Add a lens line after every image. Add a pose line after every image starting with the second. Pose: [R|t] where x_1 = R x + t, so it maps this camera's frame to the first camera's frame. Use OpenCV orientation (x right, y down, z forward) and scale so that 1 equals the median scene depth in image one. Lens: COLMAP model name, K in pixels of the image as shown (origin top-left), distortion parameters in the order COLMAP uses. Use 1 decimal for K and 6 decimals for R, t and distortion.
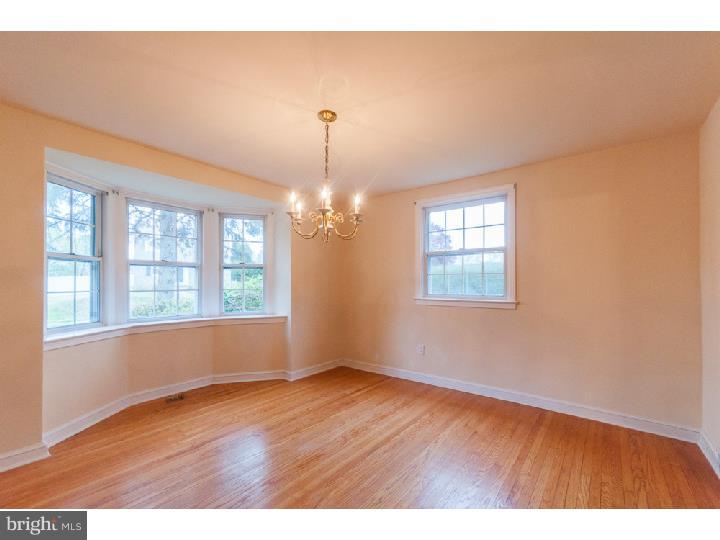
lens RADIAL K [[320.0, 0, 370.0], [0, 320.0, 280.3], [0, 0, 1]] dist [0.009239, -0.001212]
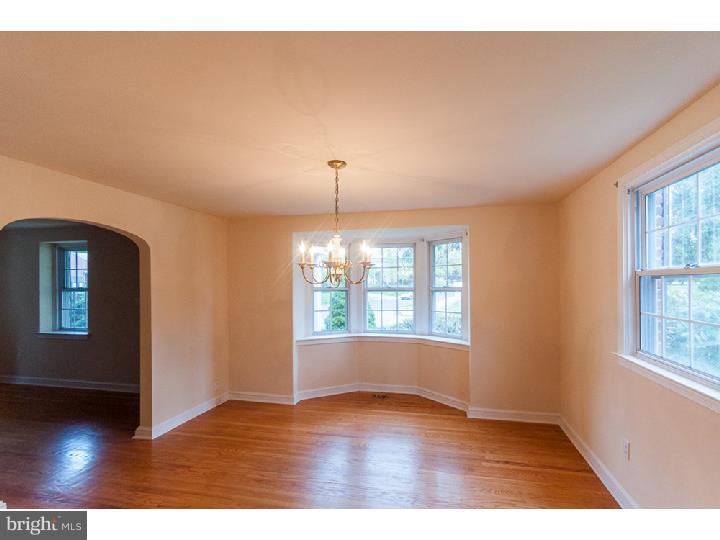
lens RADIAL K [[320.0, 0, 381.8], [0, 320.0, 282.4], [0, 0, 1]] dist [0.009239, -0.001212]
pose [[0.430680, -0.006702, -0.902480, 0.538341], [0.012832, 0.999917, -0.001302, -0.082601], [0.902414, -0.011020, 0.430730, 0.435109]]
